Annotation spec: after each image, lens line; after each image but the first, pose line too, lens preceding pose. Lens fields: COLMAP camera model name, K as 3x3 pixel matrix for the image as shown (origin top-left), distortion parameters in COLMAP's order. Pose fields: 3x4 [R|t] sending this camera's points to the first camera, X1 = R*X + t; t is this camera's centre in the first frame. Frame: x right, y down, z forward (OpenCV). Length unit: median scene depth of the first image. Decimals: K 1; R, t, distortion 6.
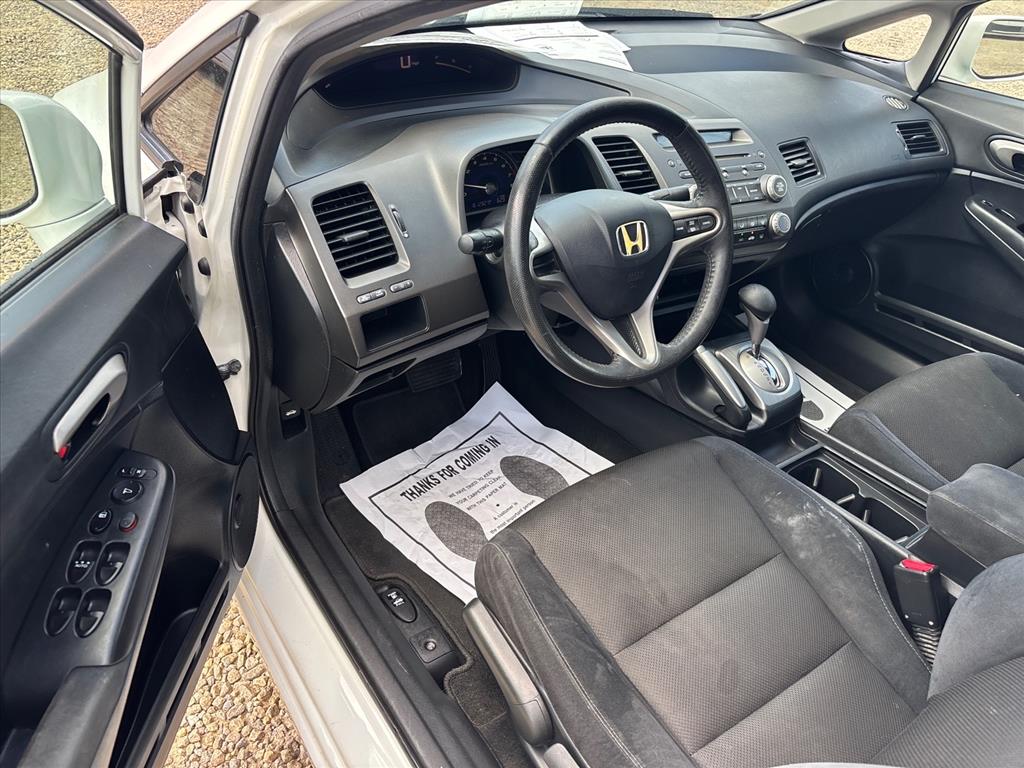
lens RADIAL K [[761.6, 0, 513.5], [0, 761.6, 391.5], [0, 0, 1]] dist [0.001656, -0.002817]
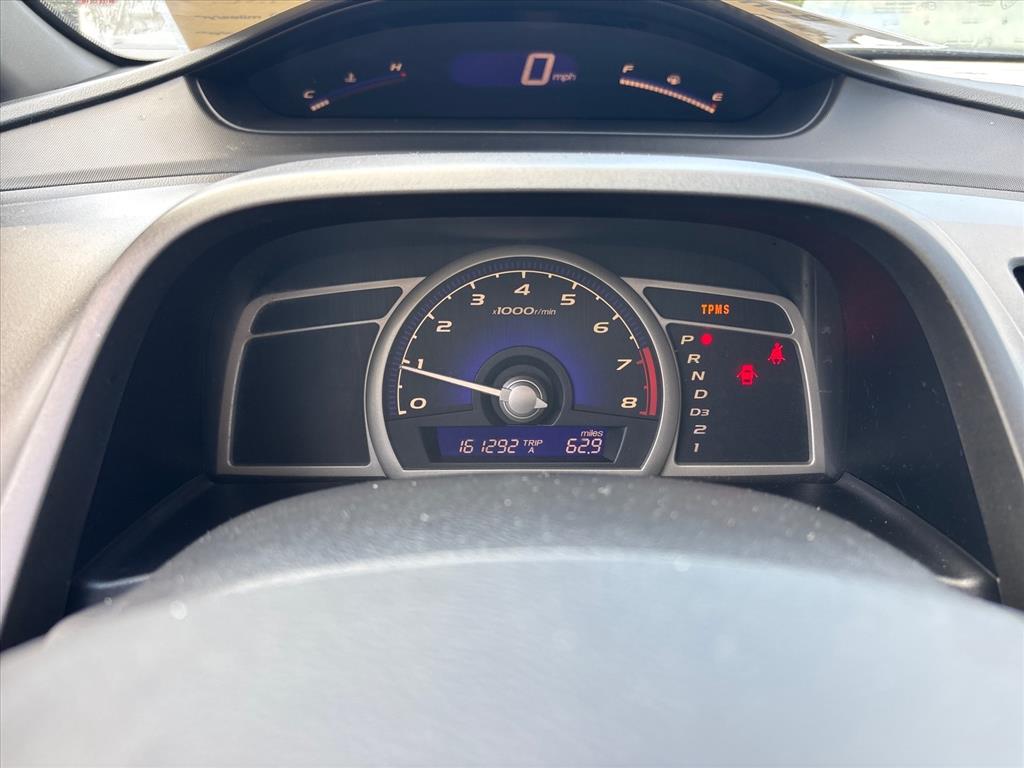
lens RADIAL K [[776.7, 0, 522.5], [0, 776.7, 391.3], [0, 0, 1]] dist [0.000661, -0.000459]
pose [[0.834993, 0.165100, -0.524908, 0.097415], [-0.283059, 0.946910, -0.152441, -0.205481], [0.471873, 0.275867, 0.837397, 0.695779]]
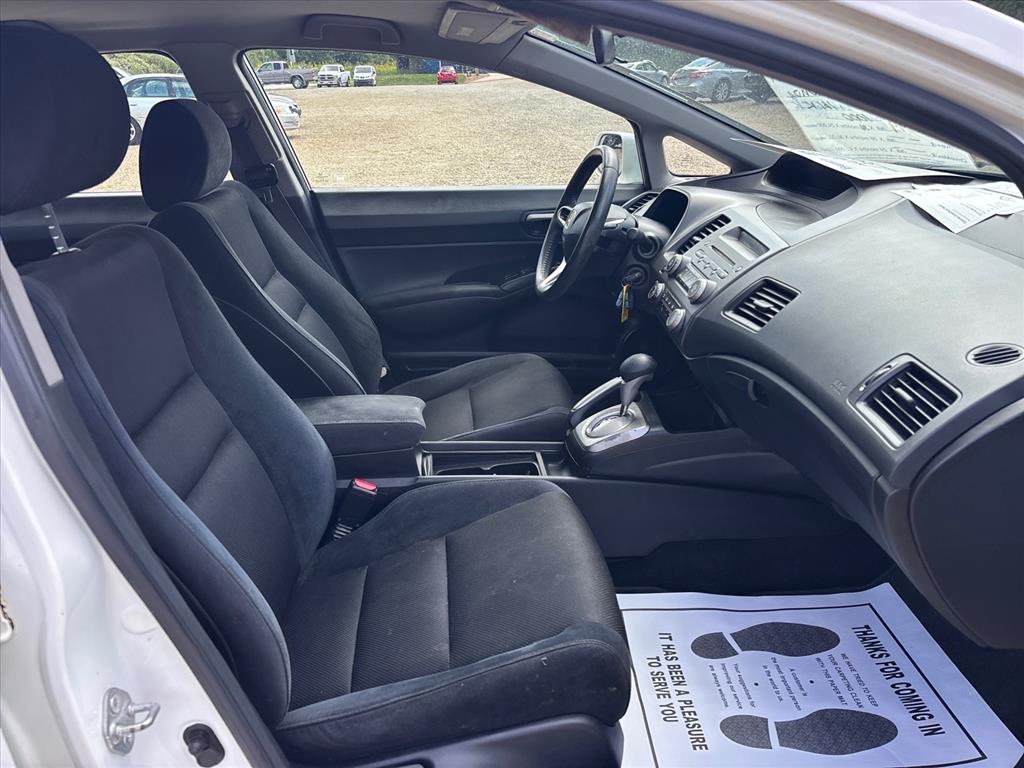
lens RADIAL K [[761.6, 0, 513.5], [0, 761.6, 391.5], [0, 0, 1]] dist [0.001656, -0.002817]
pose [[-0.482043, 0.271517, -0.833015, 1.311351], [-0.510562, 0.685603, 0.518917, -0.564932], [0.712012, 0.675446, -0.191863, 1.098287]]
